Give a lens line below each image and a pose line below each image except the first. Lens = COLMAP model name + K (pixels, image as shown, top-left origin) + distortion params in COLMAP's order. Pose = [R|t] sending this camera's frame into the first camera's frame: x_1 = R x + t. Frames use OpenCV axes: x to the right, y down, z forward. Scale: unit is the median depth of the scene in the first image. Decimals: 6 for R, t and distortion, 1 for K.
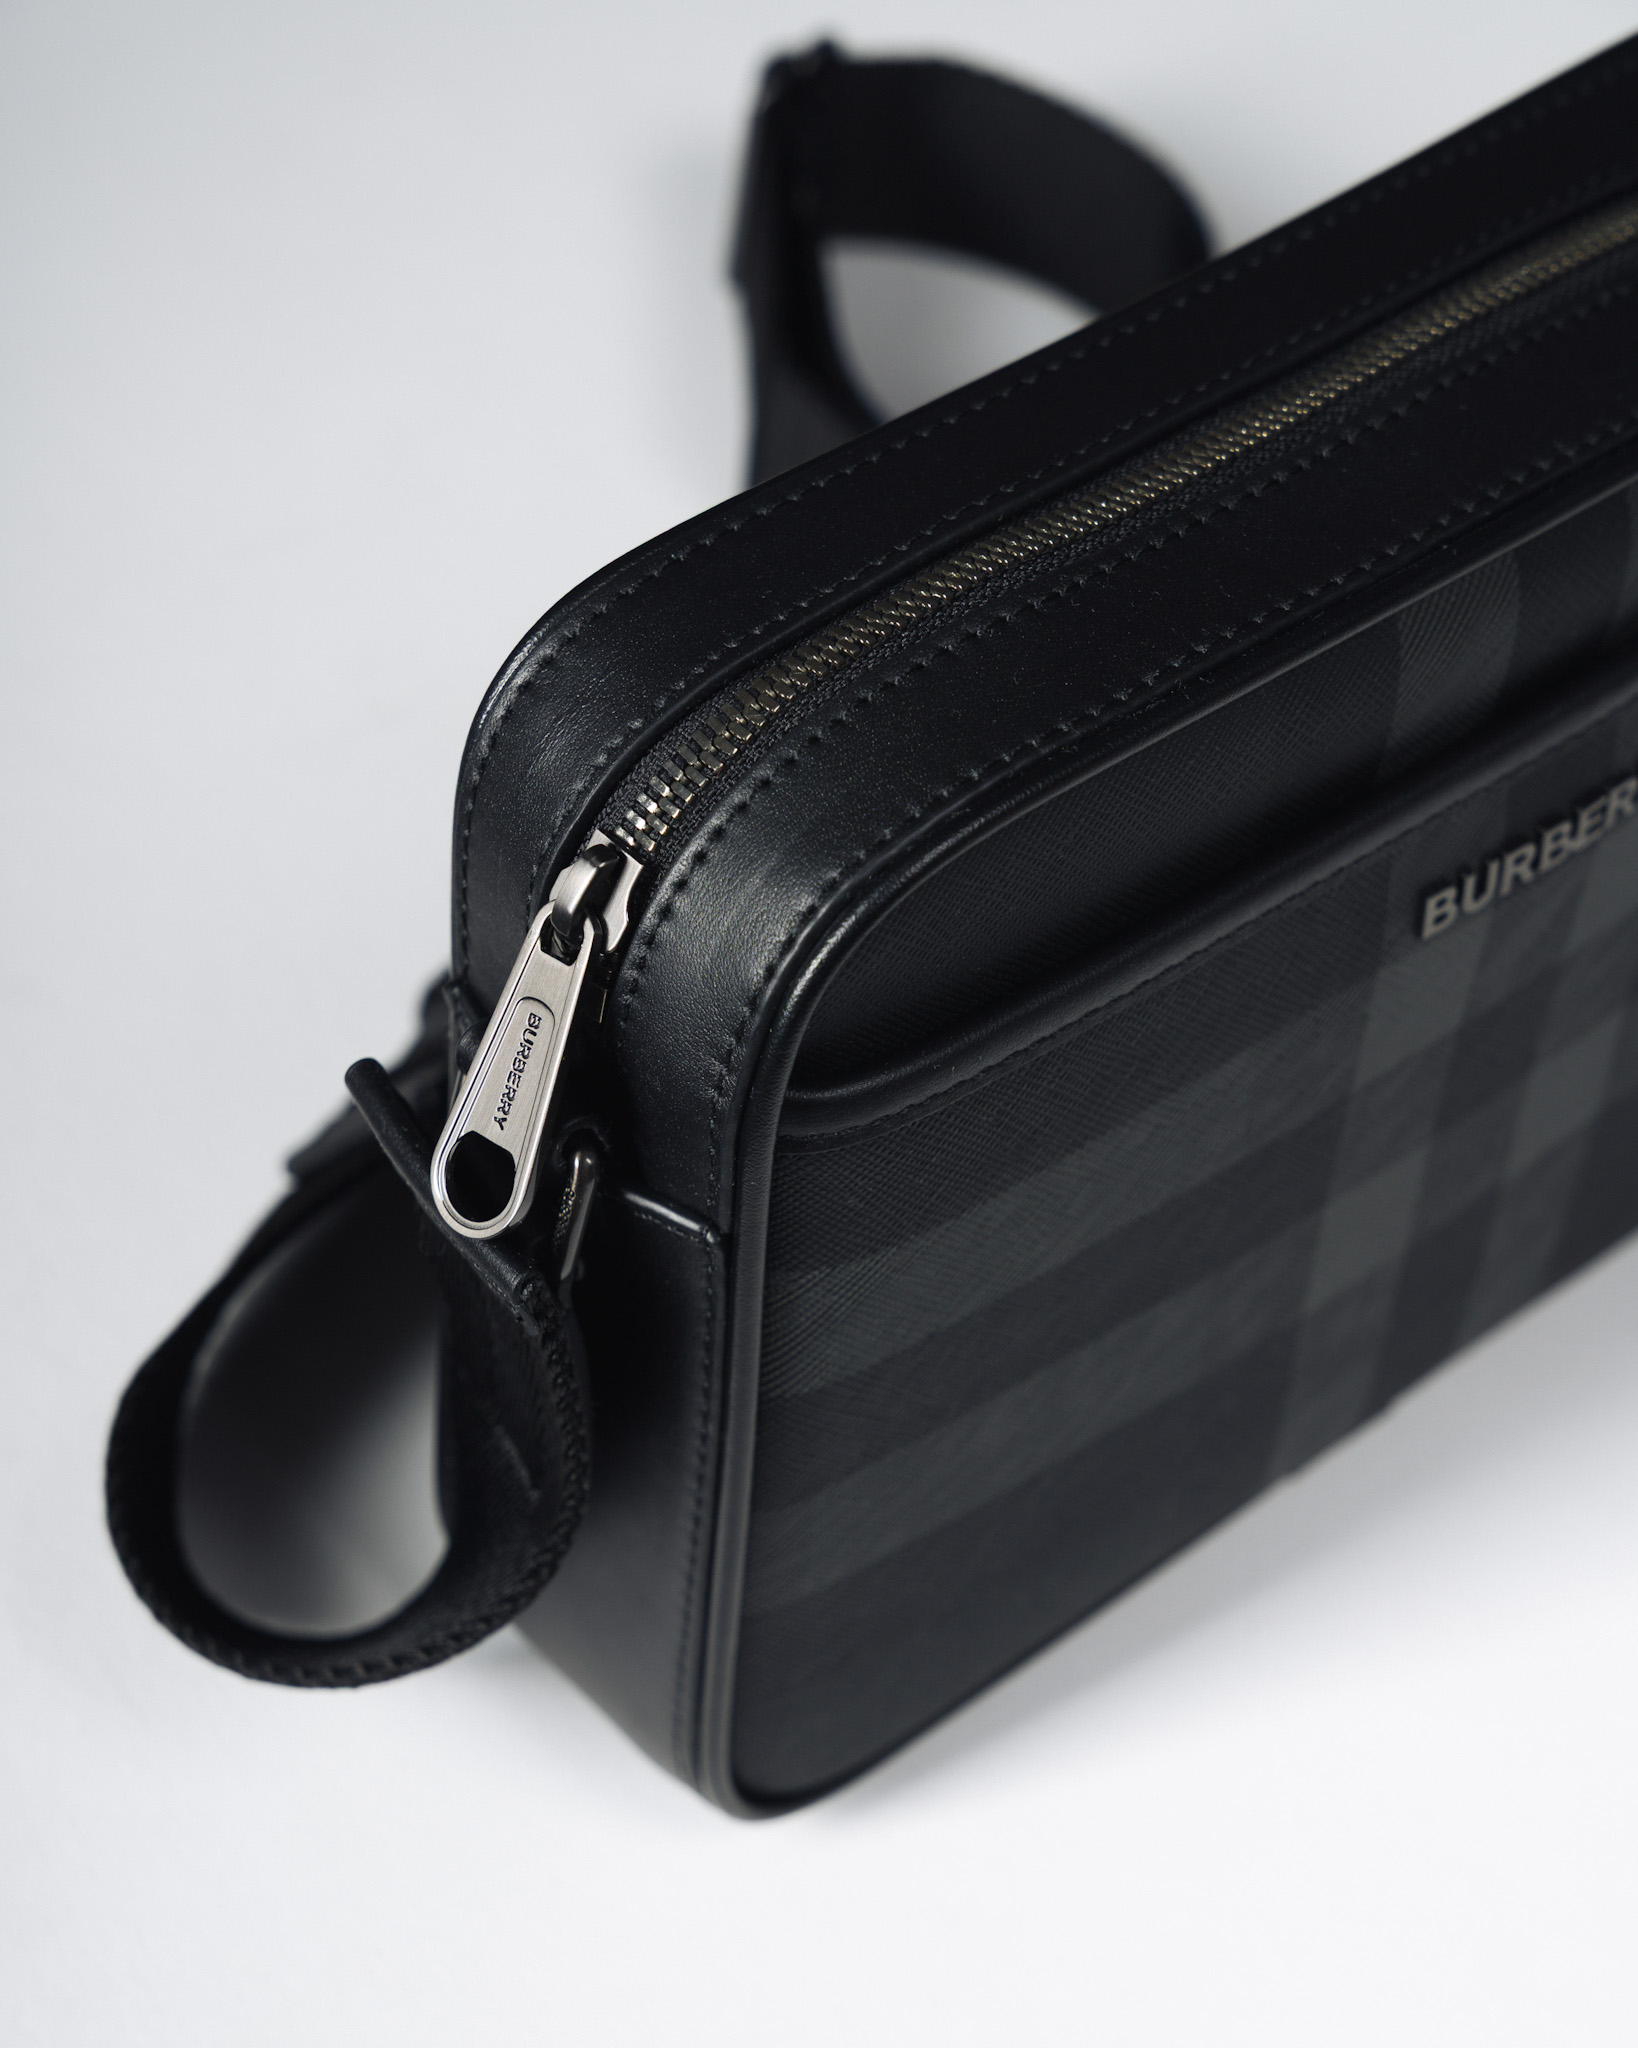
lens RADIAL K [[4043.1, 0, 818.3], [0, 4043.1, 1370.1], [0, 0, 1]] dist [0.036457, 0.199856]
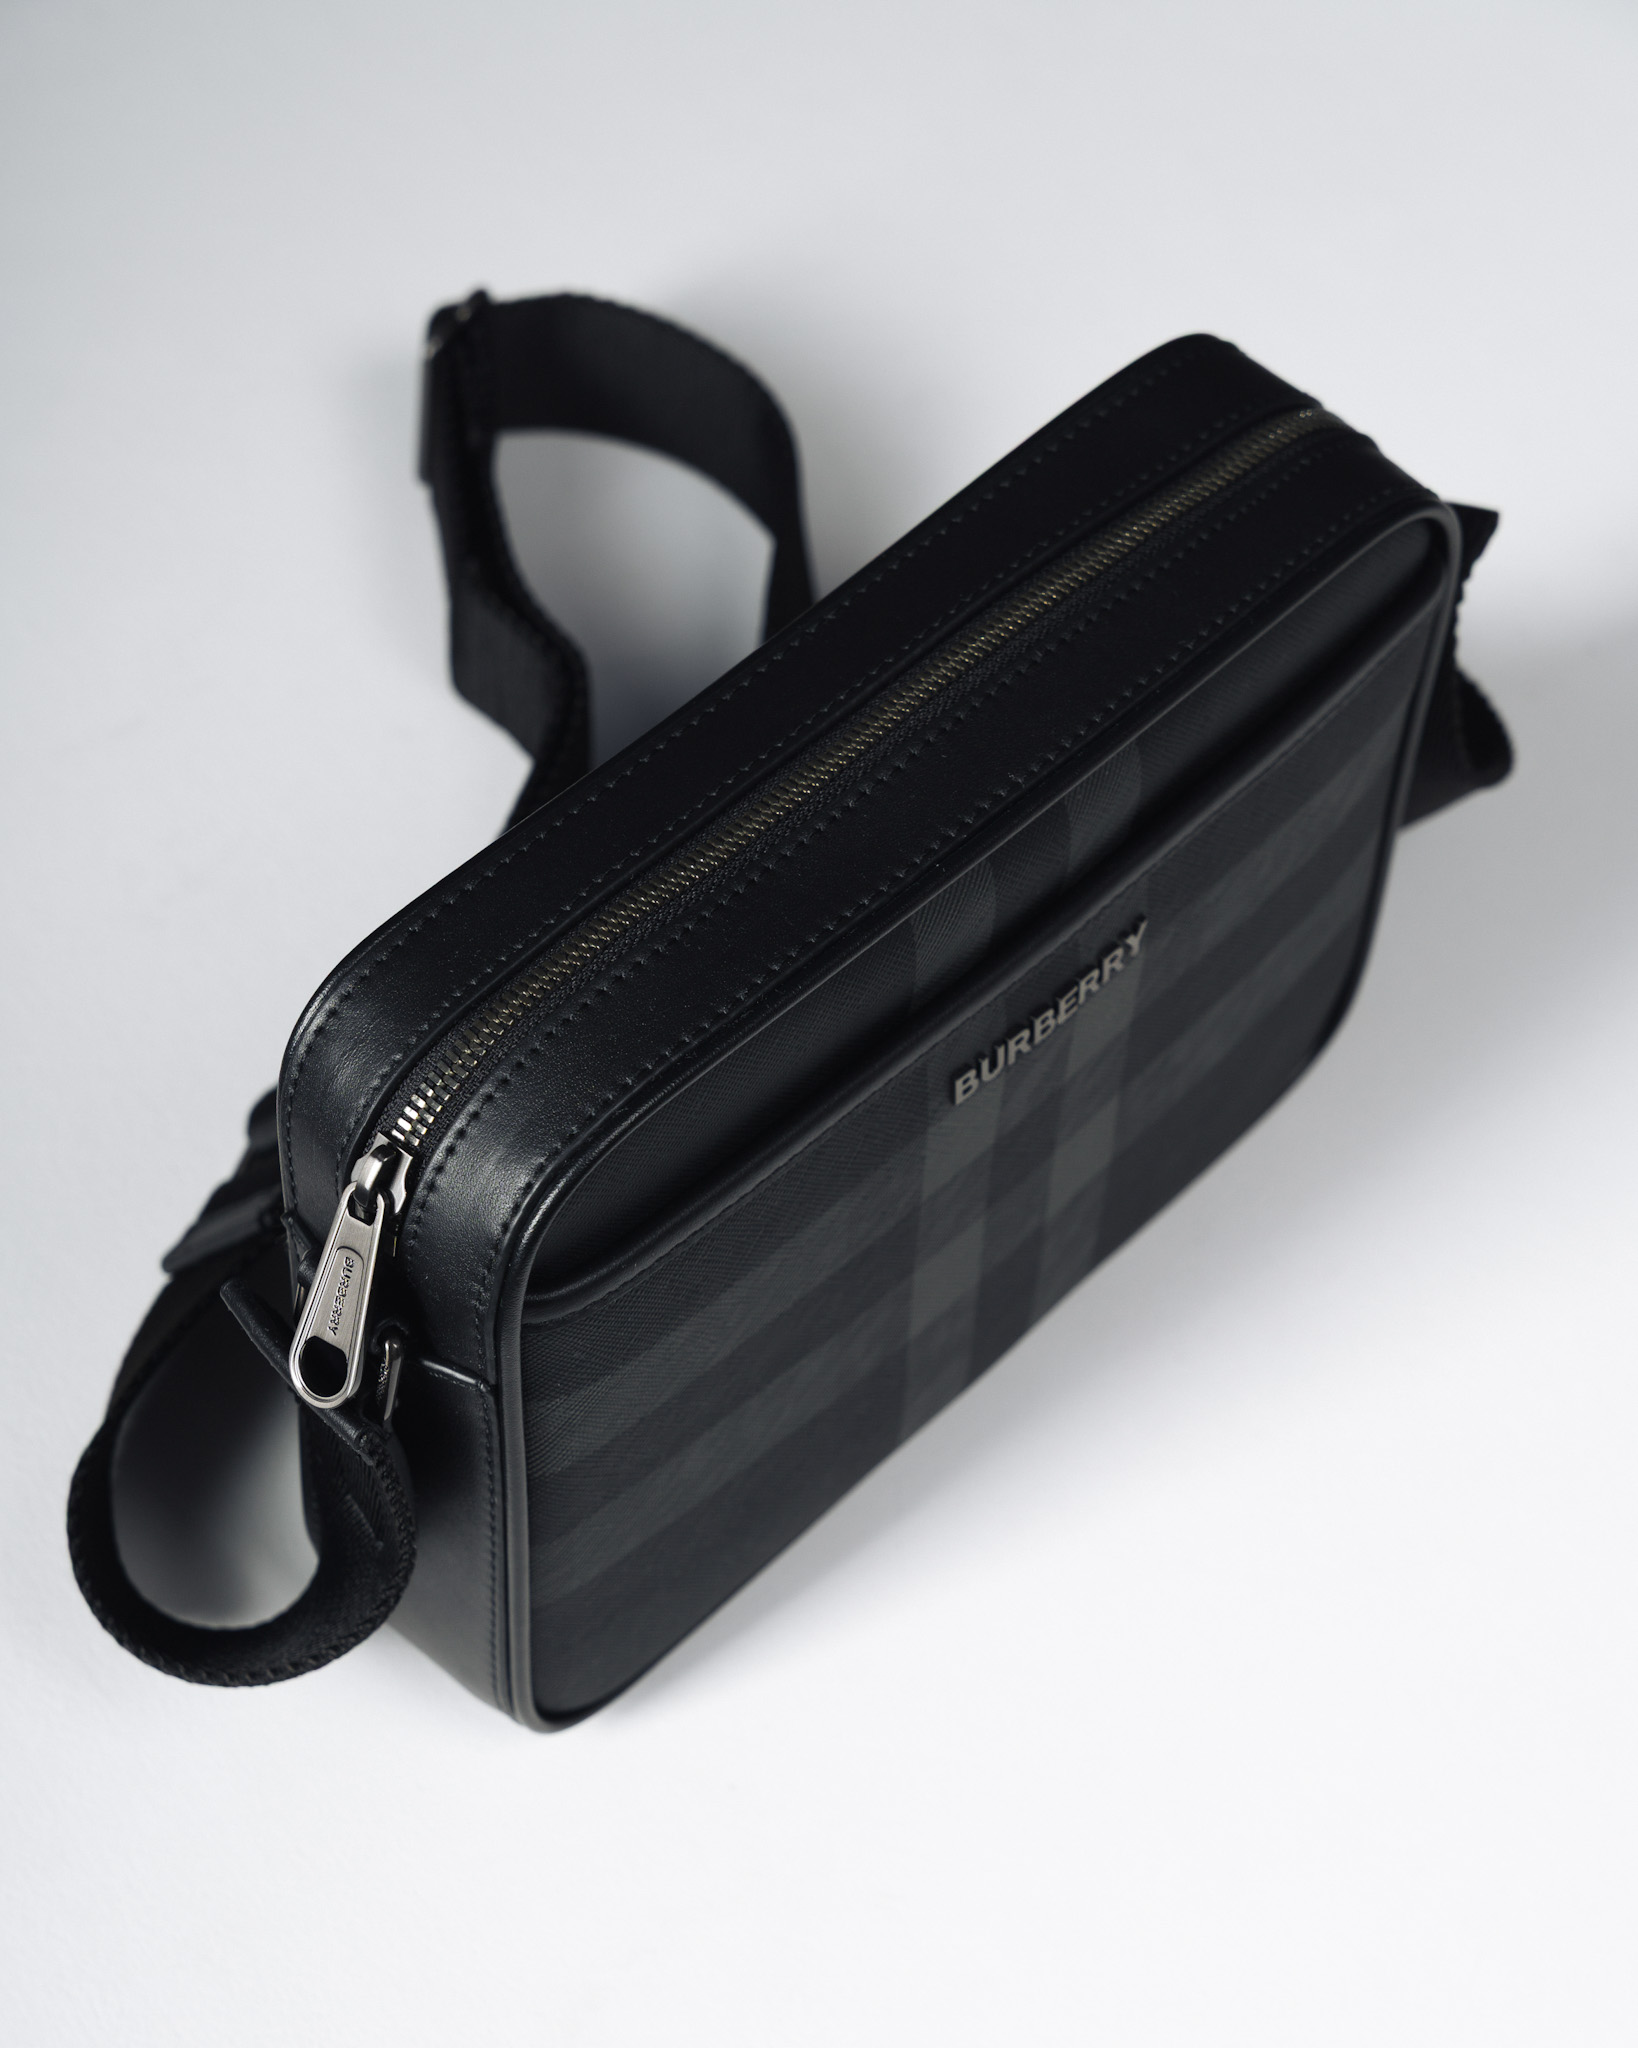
lens RADIAL K [[4043.1, 0, 818.3], [0, 4043.1, 1370.1], [0, 0, 1]] dist [0.036457, 0.199856]
pose [[0.994294, -0.097309, 0.043718, 0.030538], [0.092318, 0.990235, 0.104465, -0.179508], [-0.053456, -0.099833, 0.993567, -0.464803]]
